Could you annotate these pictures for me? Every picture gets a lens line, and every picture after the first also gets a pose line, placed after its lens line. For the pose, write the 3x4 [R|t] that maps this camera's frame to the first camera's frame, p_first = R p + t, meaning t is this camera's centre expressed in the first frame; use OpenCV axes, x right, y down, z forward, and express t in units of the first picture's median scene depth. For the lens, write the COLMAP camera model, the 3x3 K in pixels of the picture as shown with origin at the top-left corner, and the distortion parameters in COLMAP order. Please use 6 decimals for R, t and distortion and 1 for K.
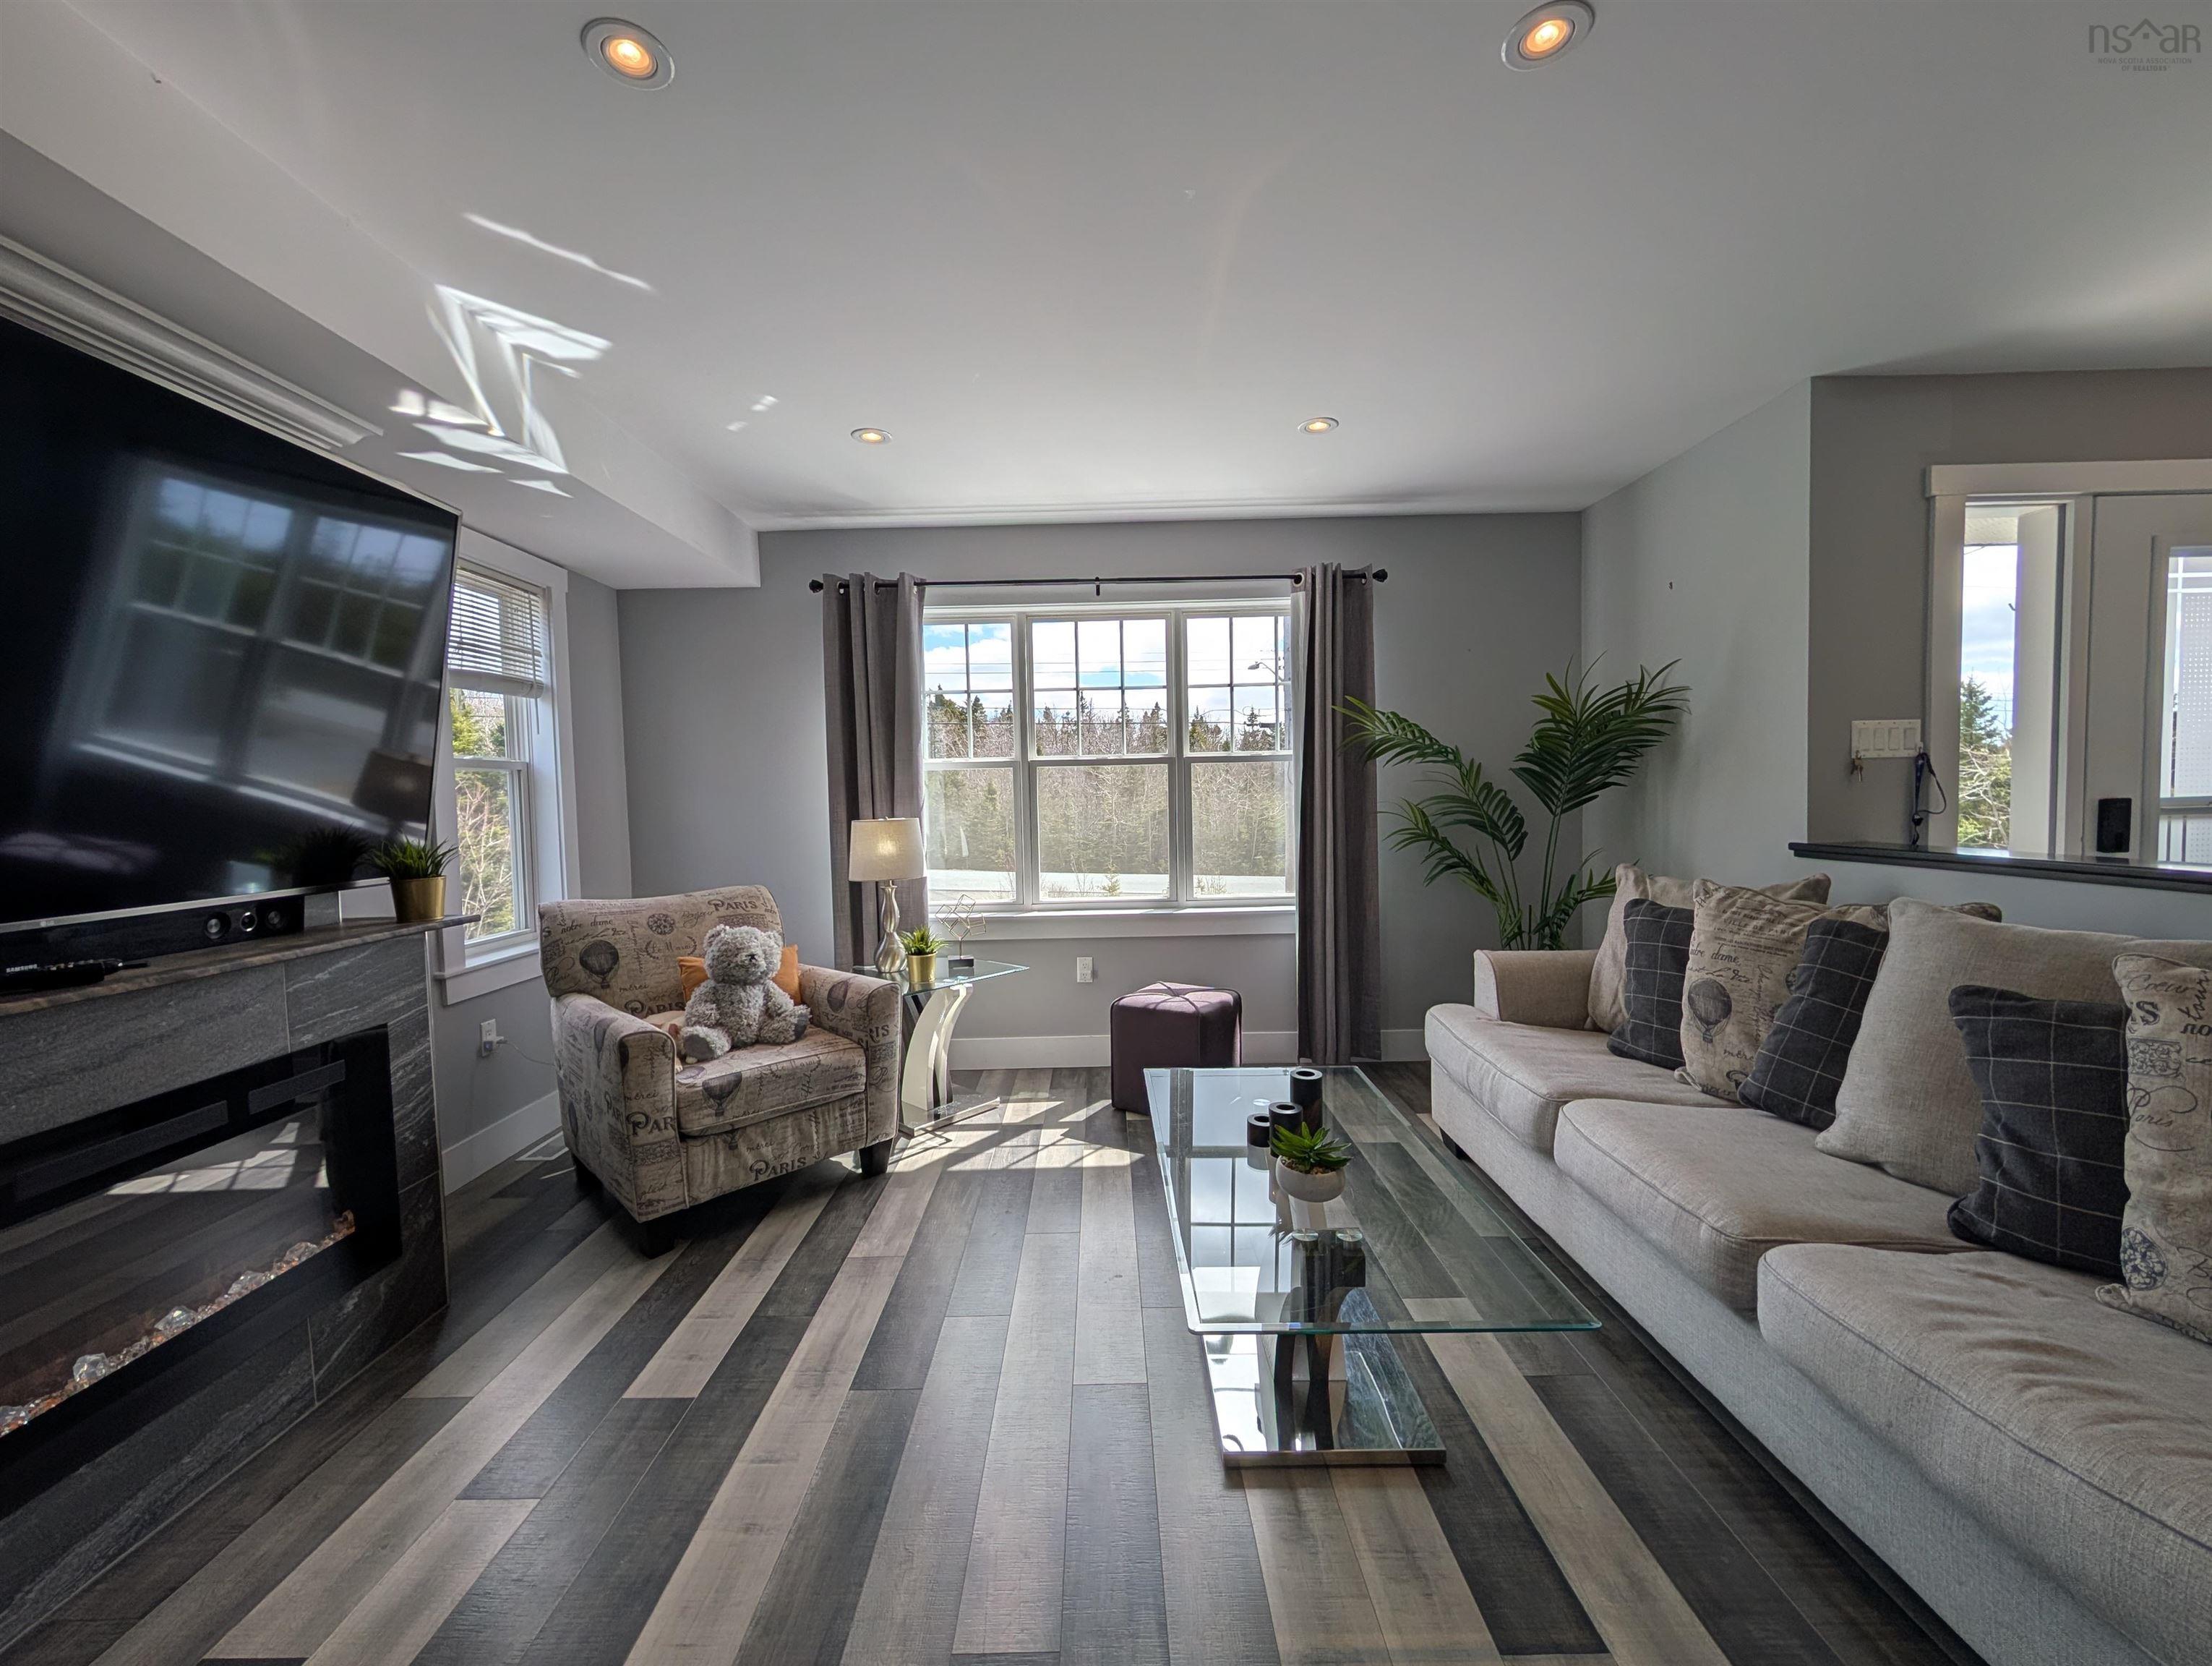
lens RADIAL K [[870.3, 0, 1098.6], [0, 870.3, 834.3], [0, 0, 1]] dist [0.000832, 0.000069]
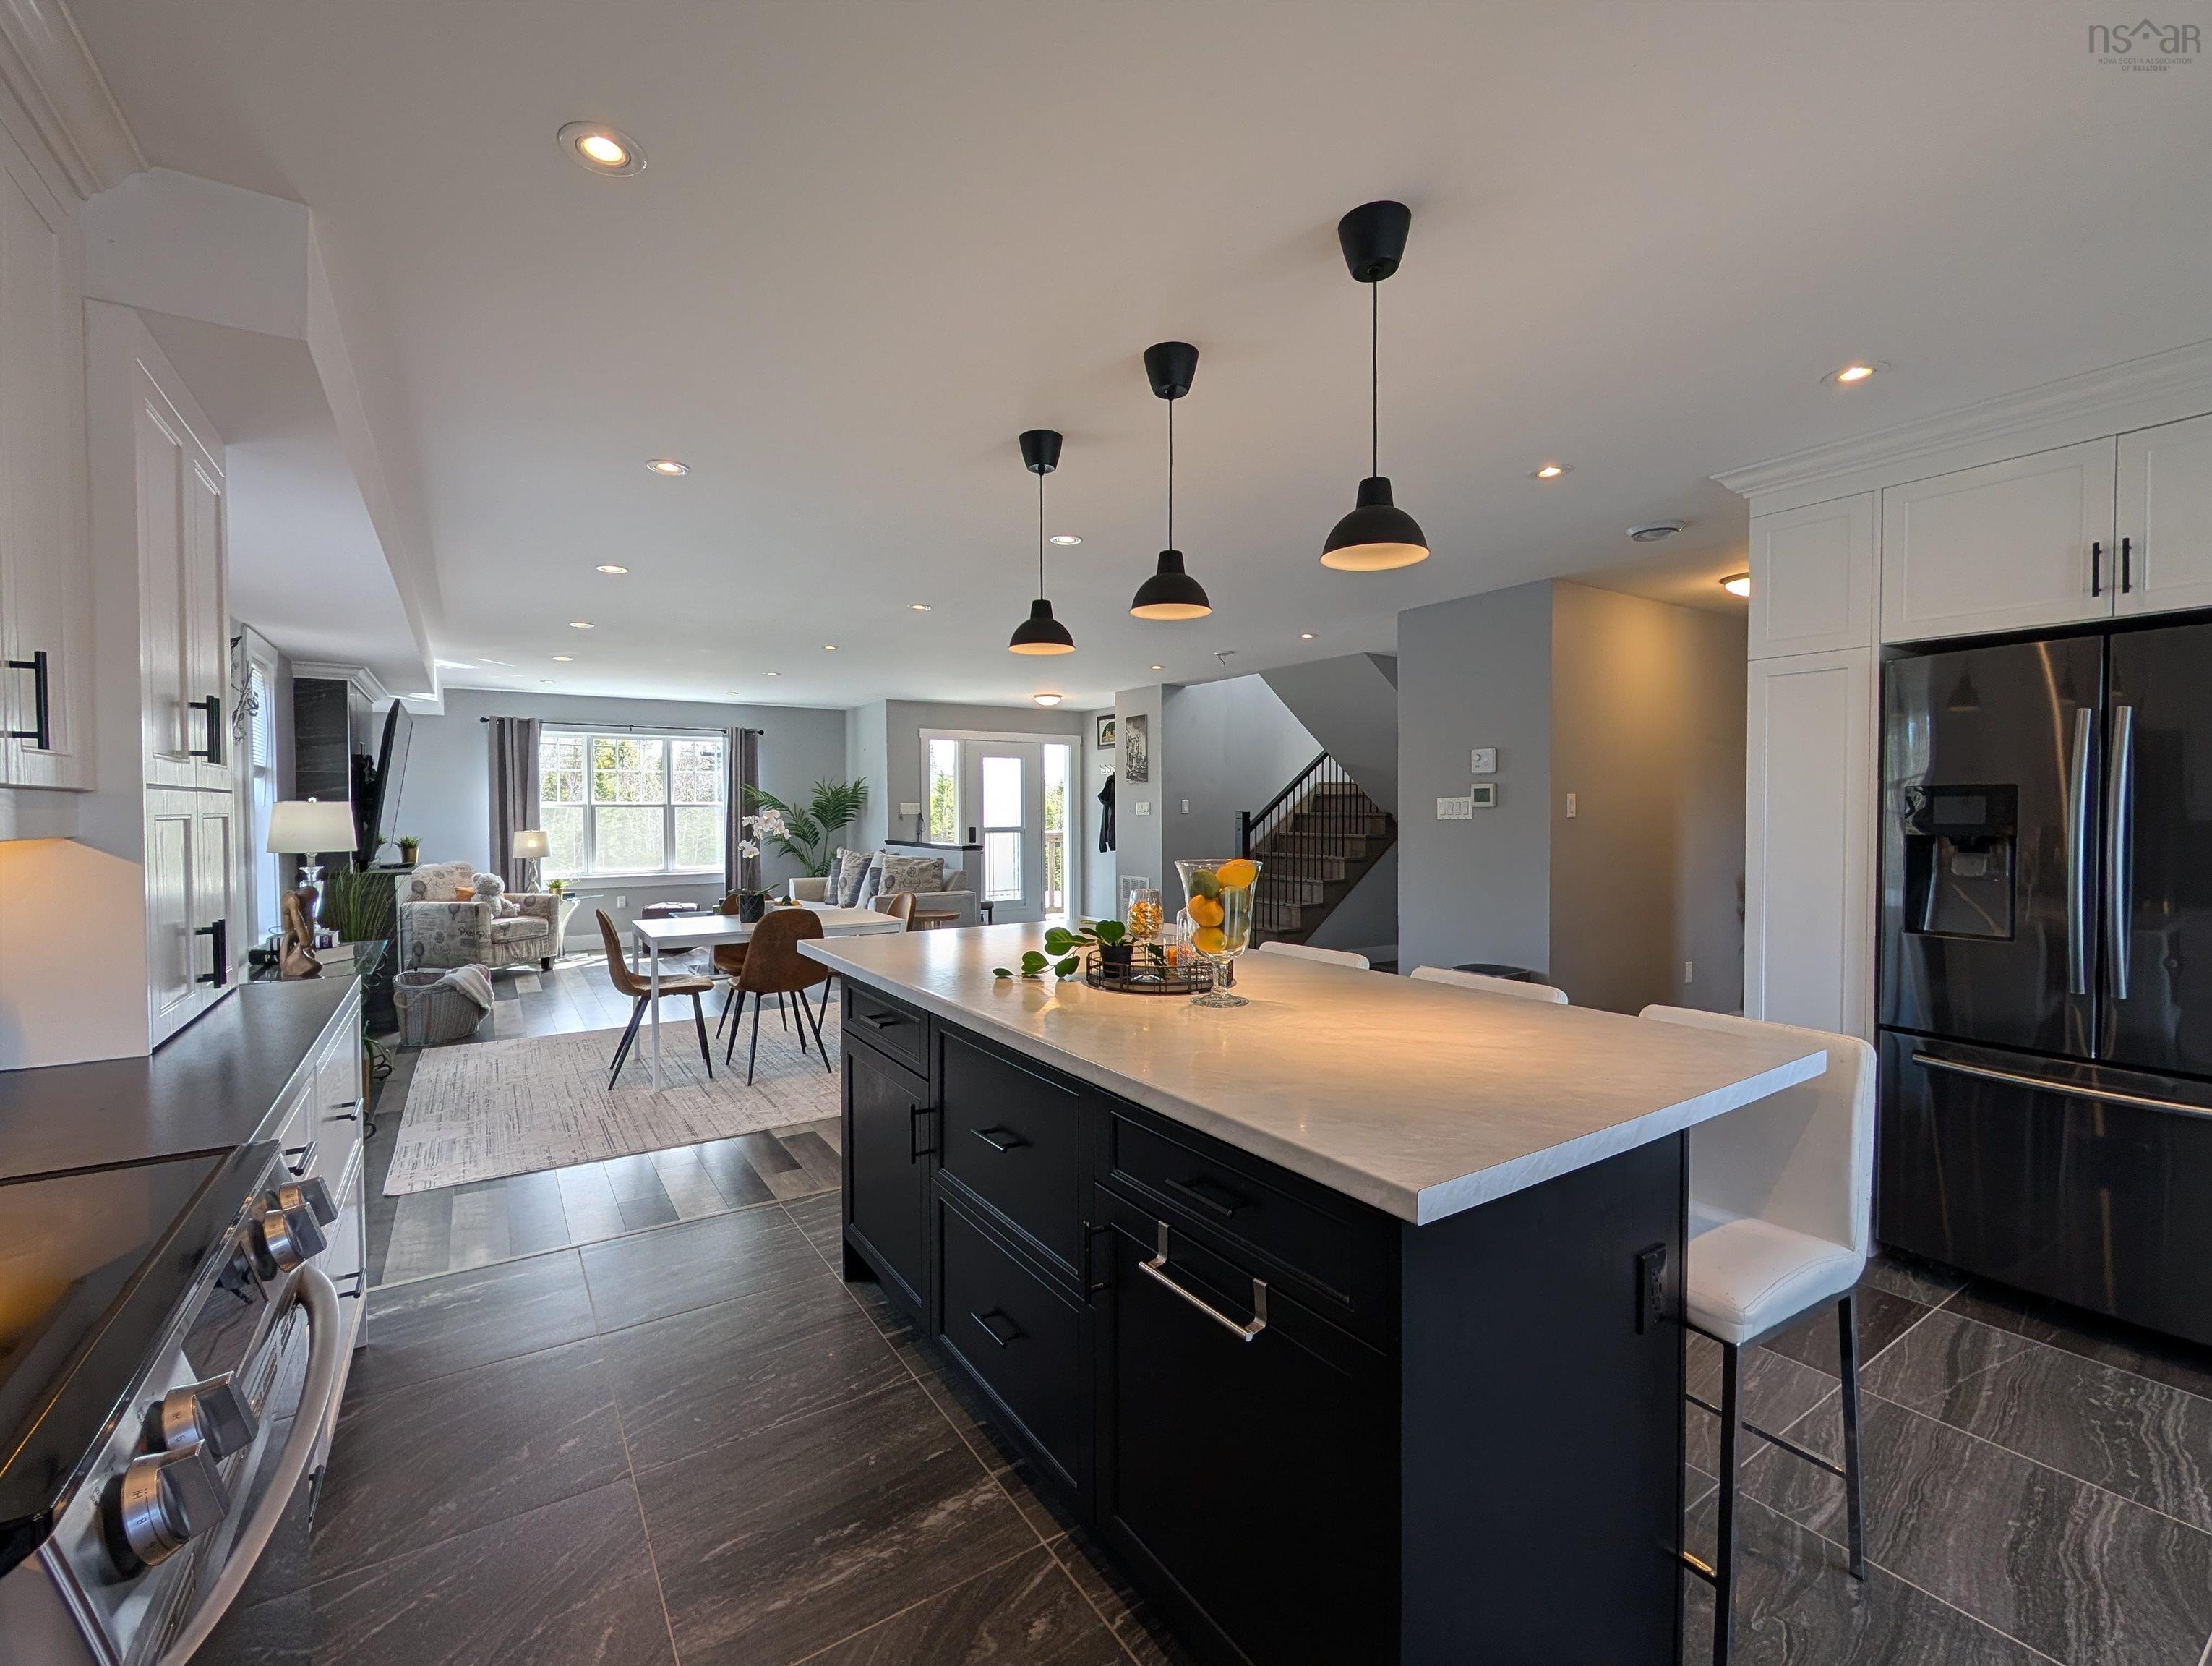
lens RADIAL K [[948.0, 0, 1094.4], [0, 948.0, 831.5], [0, 0, 1]] dist [-0.000640, 0.000144]
pose [[0.836450, 0.007384, 0.547994, -0.452335], [0.007581, 0.999658, -0.025041, 0.068561], [-0.547991, 0.025100, 0.836107, -2.248499]]
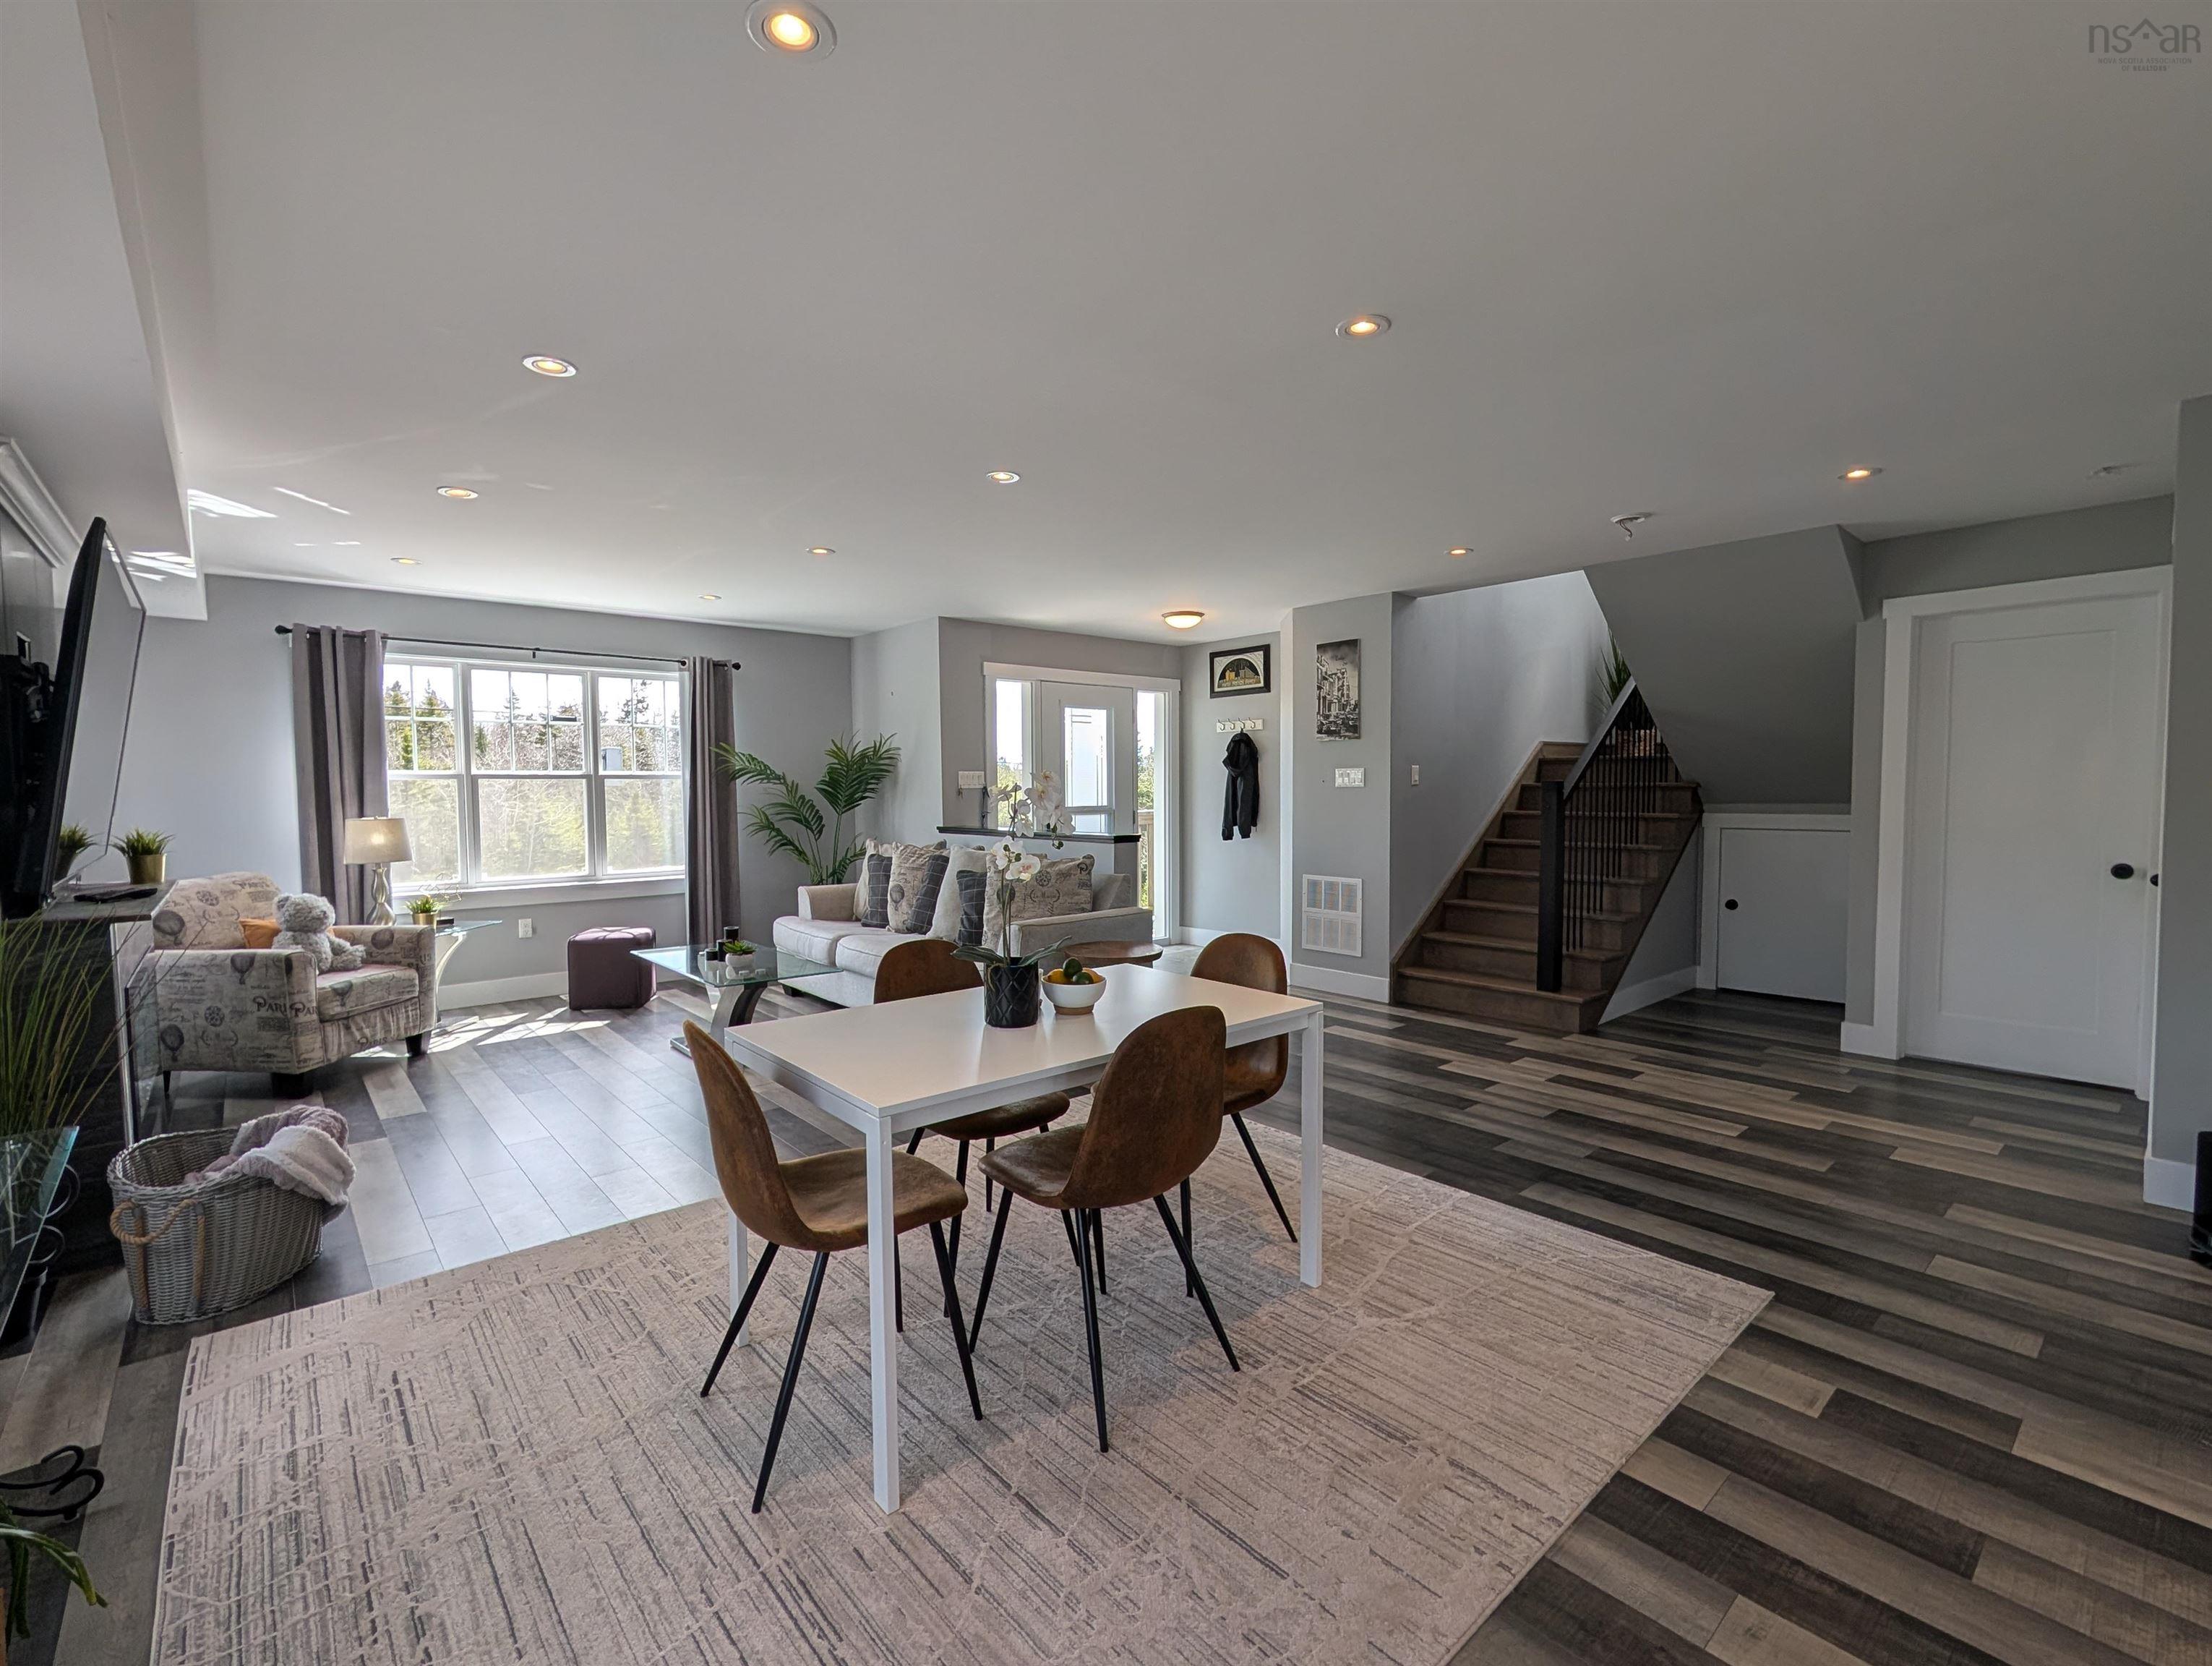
lens RADIAL K [[986.4, 0, 1094.7], [0, 986.4, 837.0], [0, 0, 1]] dist [0.000128, -0.000265]
pose [[0.754223, -0.016439, 0.656413, -0.498570], [0.018402, 0.999823, 0.003895, 0.032192], [-0.656360, 0.009142, 0.754392, -1.062608]]
